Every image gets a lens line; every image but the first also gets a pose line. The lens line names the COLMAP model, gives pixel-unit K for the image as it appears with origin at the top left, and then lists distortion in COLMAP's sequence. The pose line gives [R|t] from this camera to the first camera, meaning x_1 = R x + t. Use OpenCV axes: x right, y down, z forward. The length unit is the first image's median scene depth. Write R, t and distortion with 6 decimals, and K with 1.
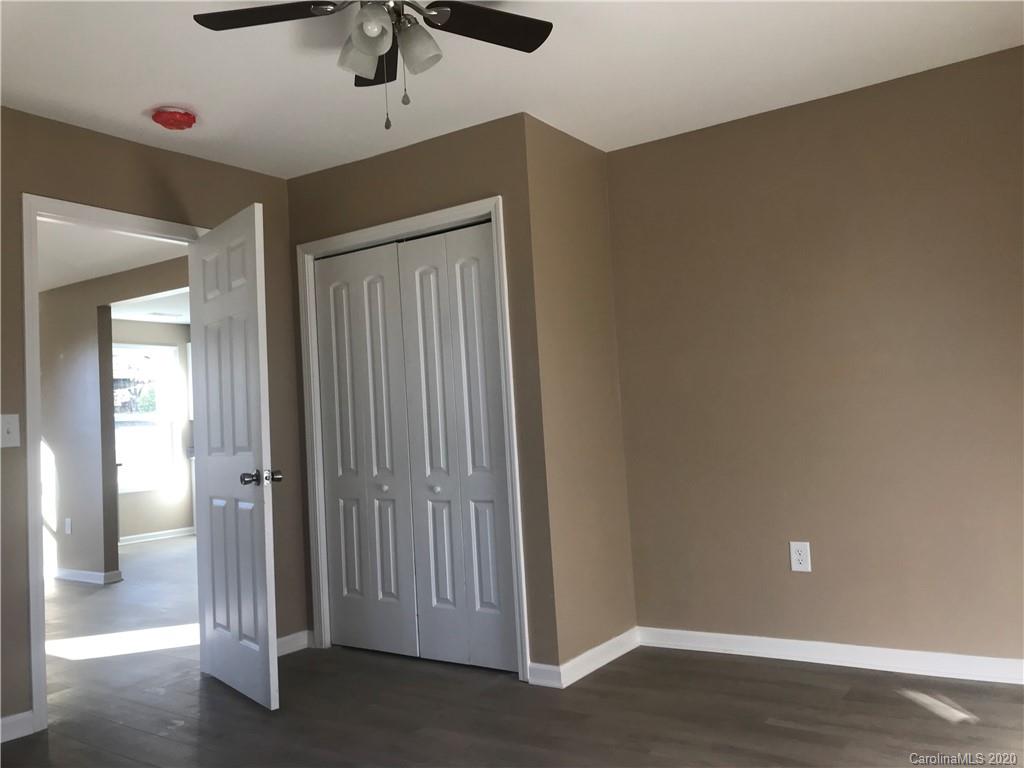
lens RADIAL K [[841.8, 0, 514.0], [0, 841.8, 378.8], [0, 0, 1]] dist [0.051078, -0.086896]
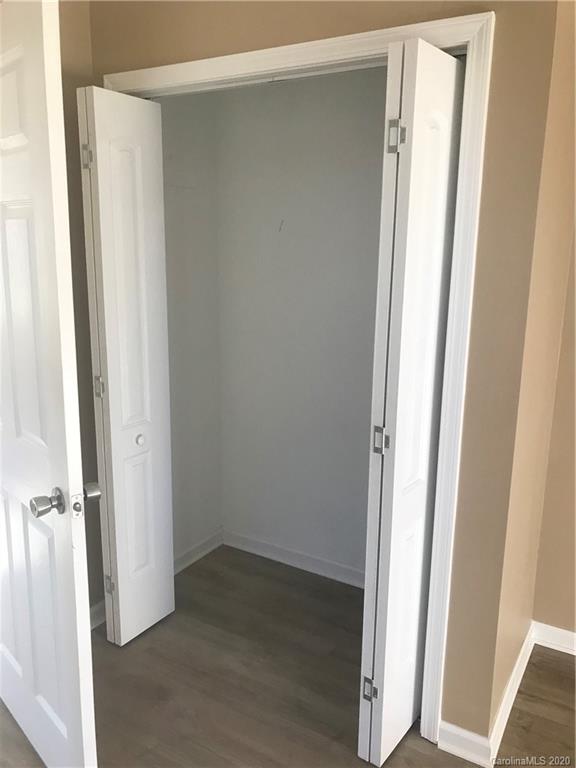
lens RADIAL K [[631.3, 0, 288.0], [0, 631.3, 384.0], [0, 0, 1]] dist [0.051078, -0.086896]
pose [[0.995190, 0.056536, 0.079998, -0.179874], [-0.076937, 0.956601, 0.281062, -0.095444], [-0.060636, -0.285865, 0.956350, 0.573733]]
